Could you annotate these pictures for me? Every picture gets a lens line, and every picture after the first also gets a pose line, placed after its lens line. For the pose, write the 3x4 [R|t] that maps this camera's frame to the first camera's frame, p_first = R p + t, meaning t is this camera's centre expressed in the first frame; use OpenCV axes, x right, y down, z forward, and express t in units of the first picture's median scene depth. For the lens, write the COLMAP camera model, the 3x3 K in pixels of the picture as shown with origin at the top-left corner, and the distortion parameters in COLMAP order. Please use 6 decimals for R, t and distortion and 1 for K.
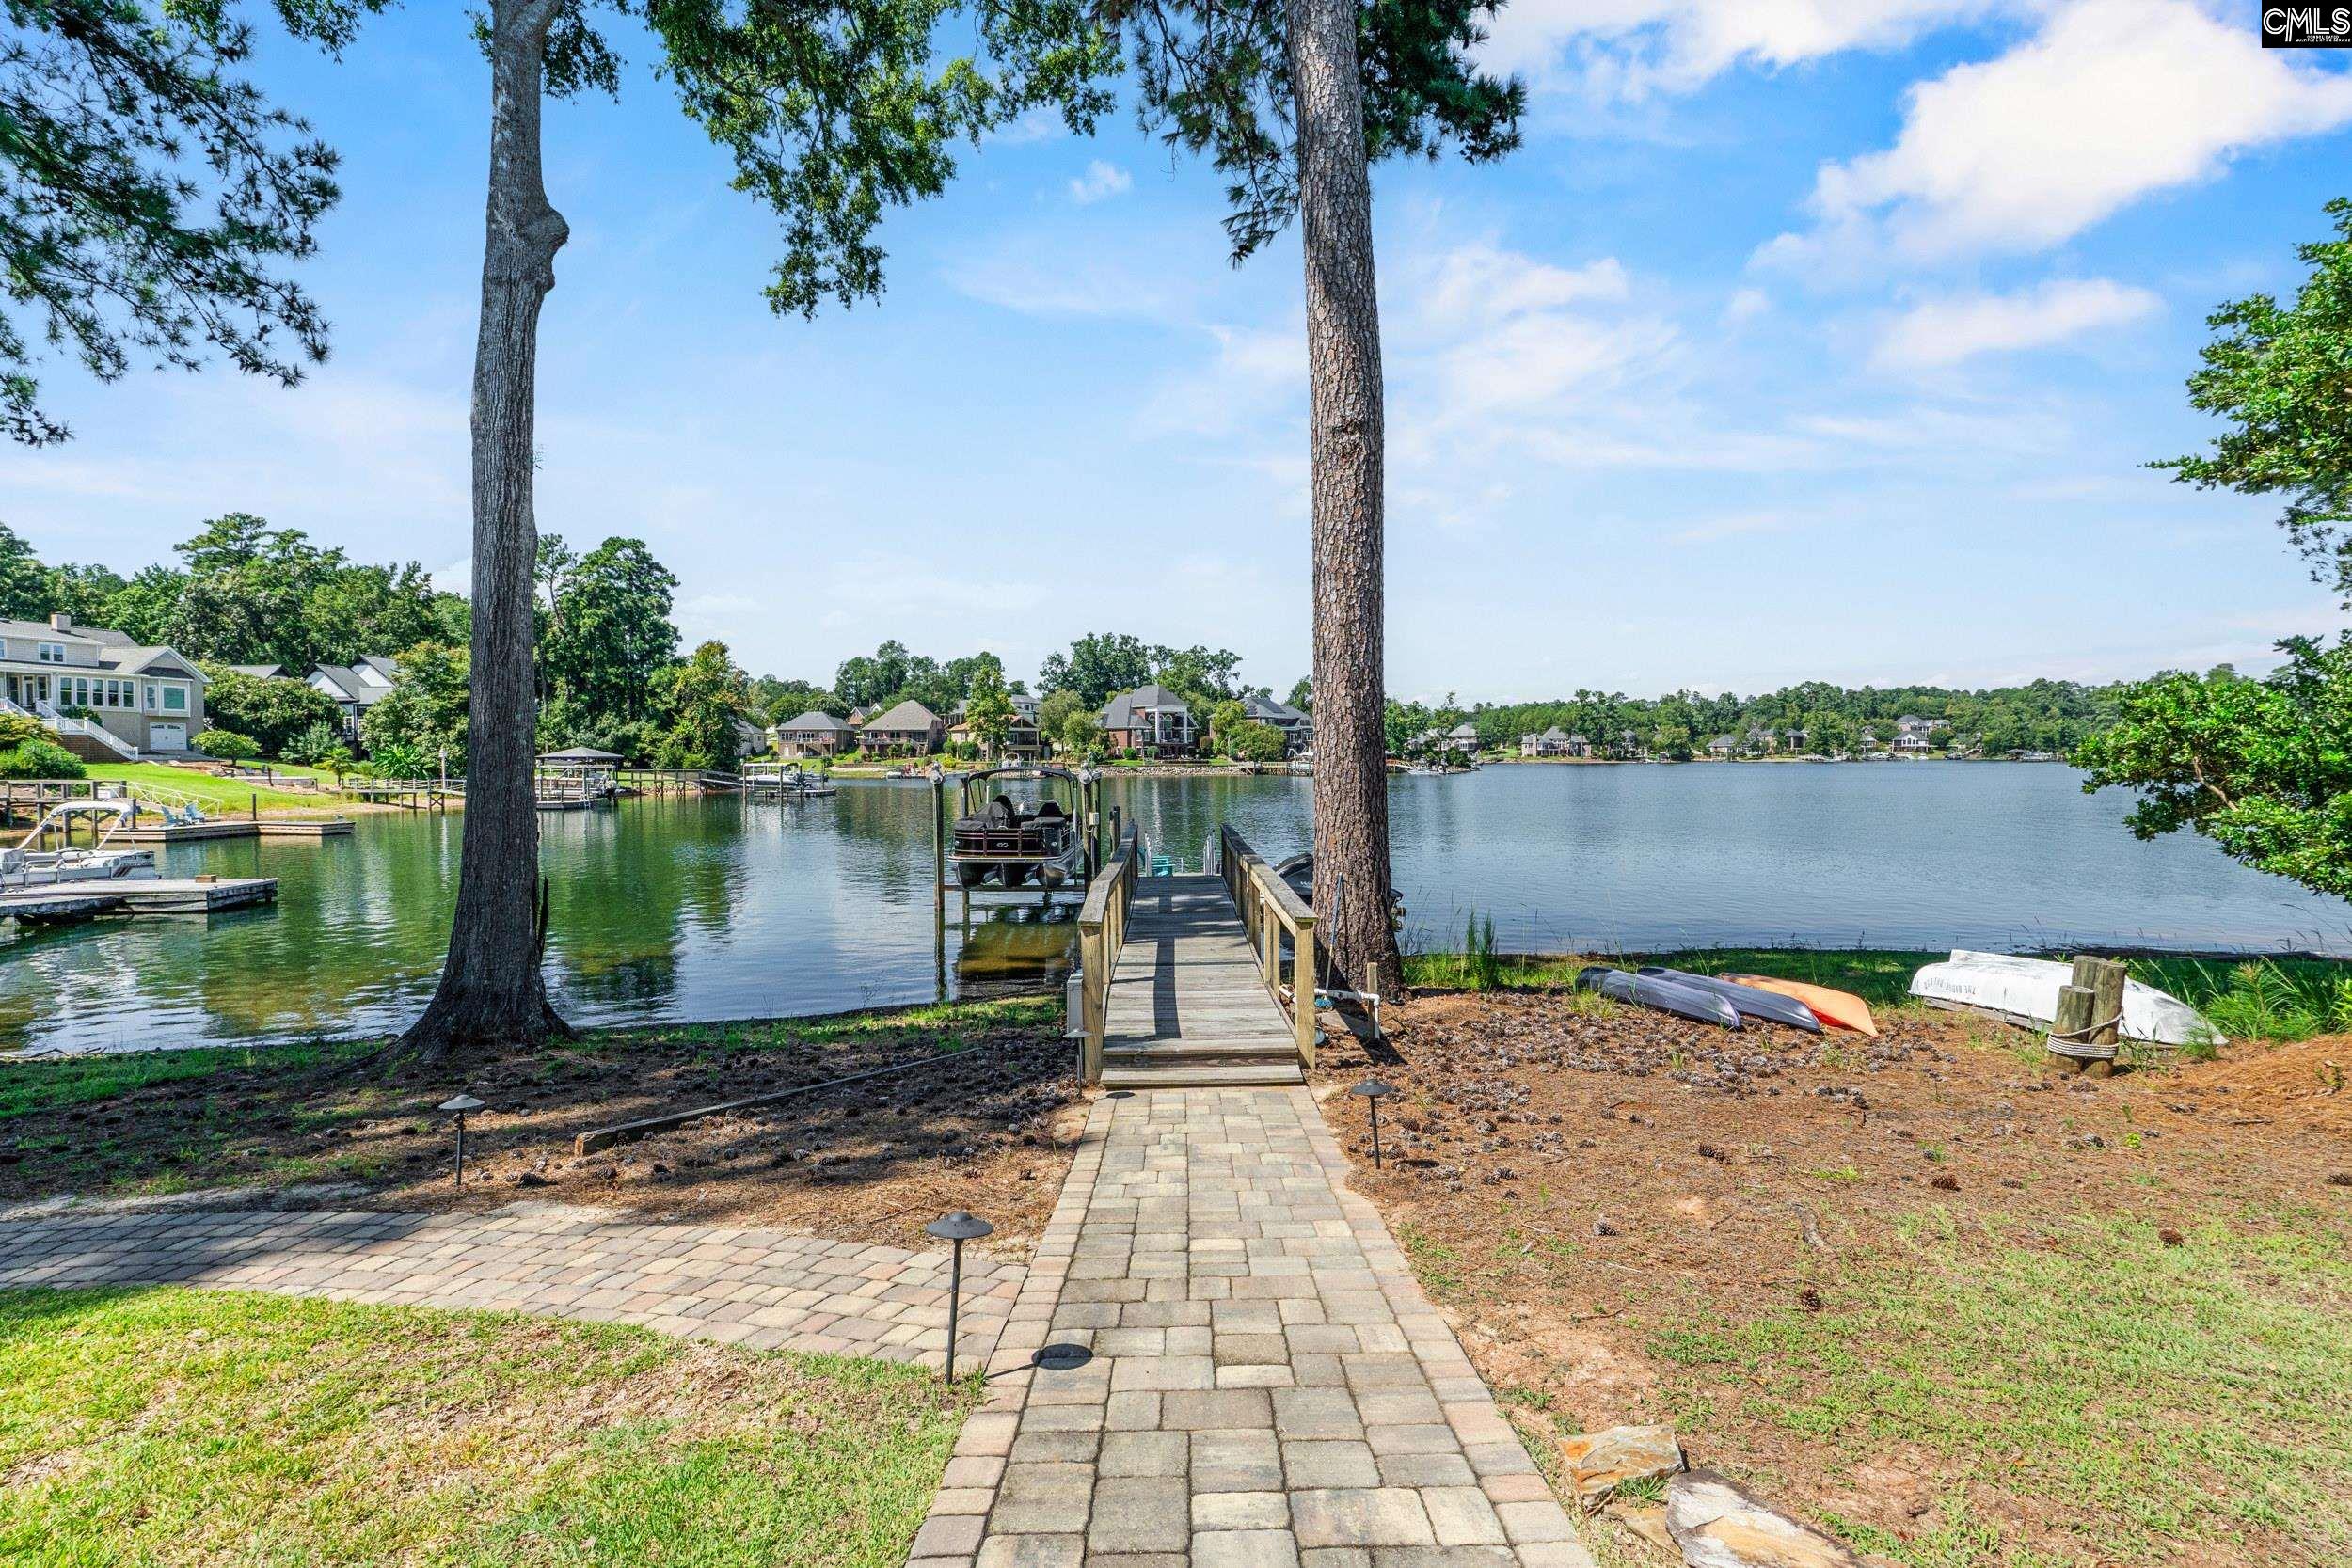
lens RADIAL K [[1076.7, 0, 1172.4], [0, 1076.7, 788.8], [0, 0, 1]] dist [-0.008898, 0.000831]
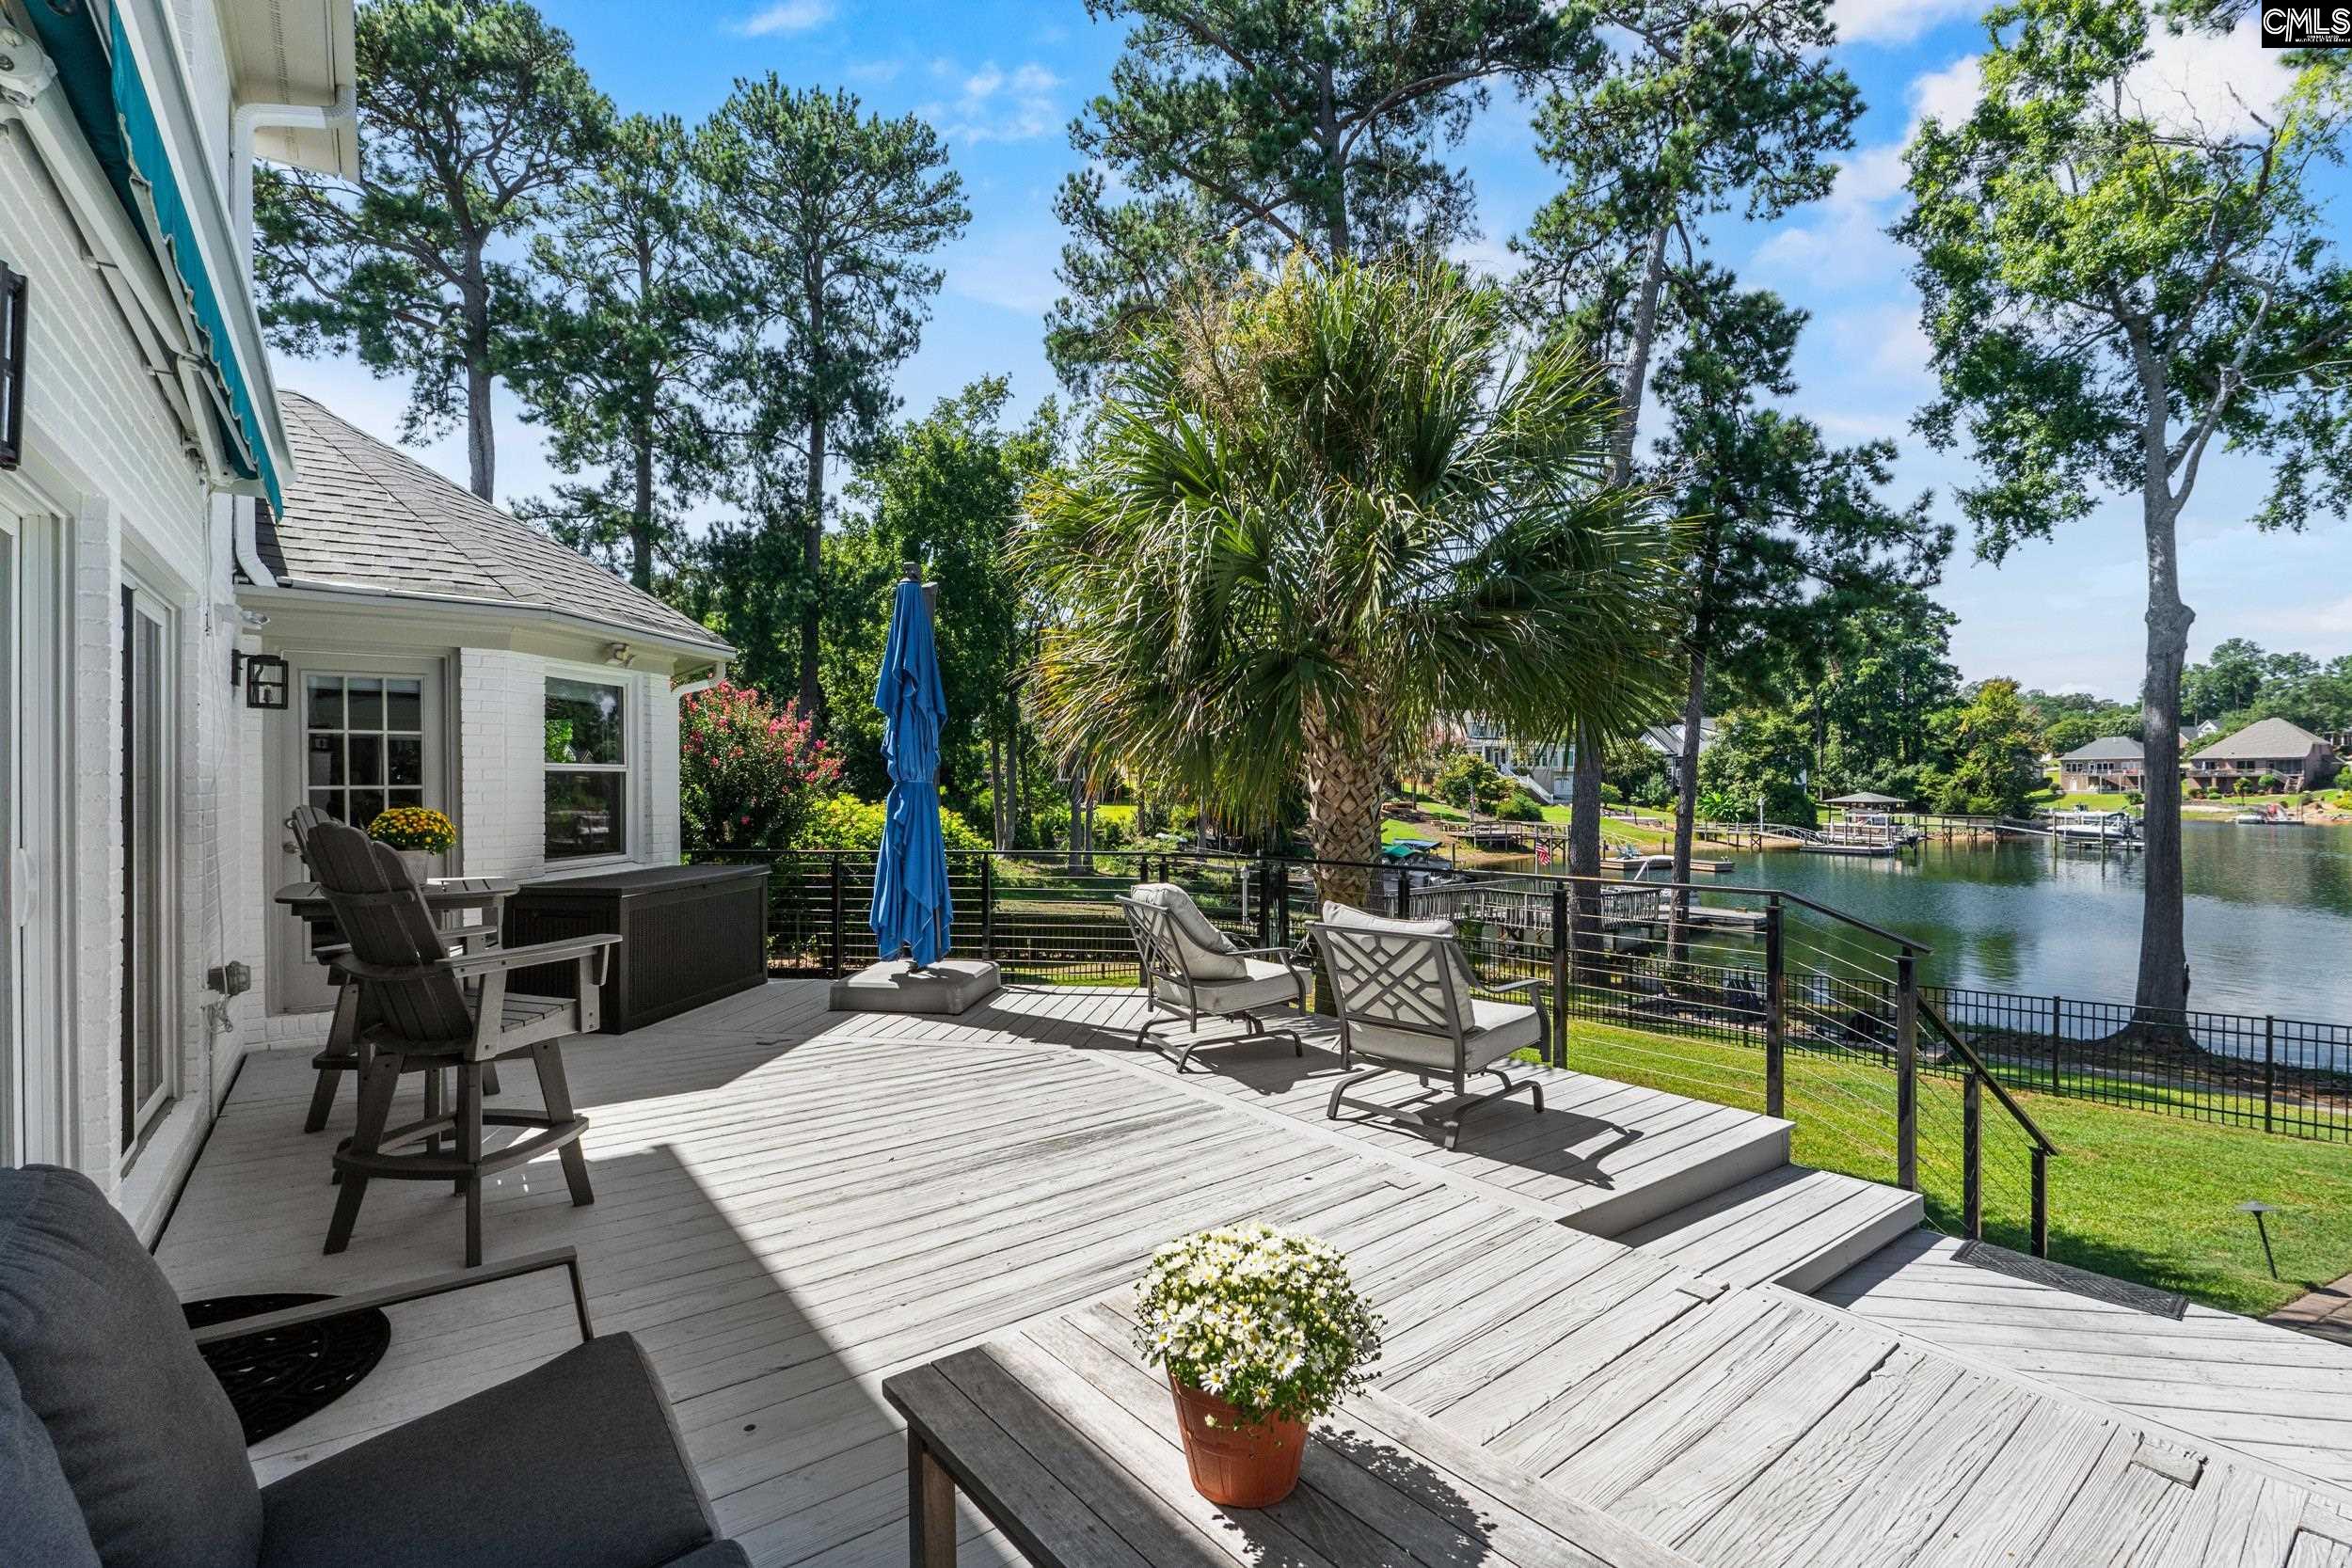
lens RADIAL K [[1077.9, 0, 1169.1], [0, 1077.9, 781.2], [0, 0, 1]] dist [-0.008559, 0.000120]
pose [[0.513904, -0.000692, -0.857847, 0.009510], [-0.024737, 0.999572, -0.015625, -0.013688], [0.857491, 0.029251, 0.513667, -0.125074]]
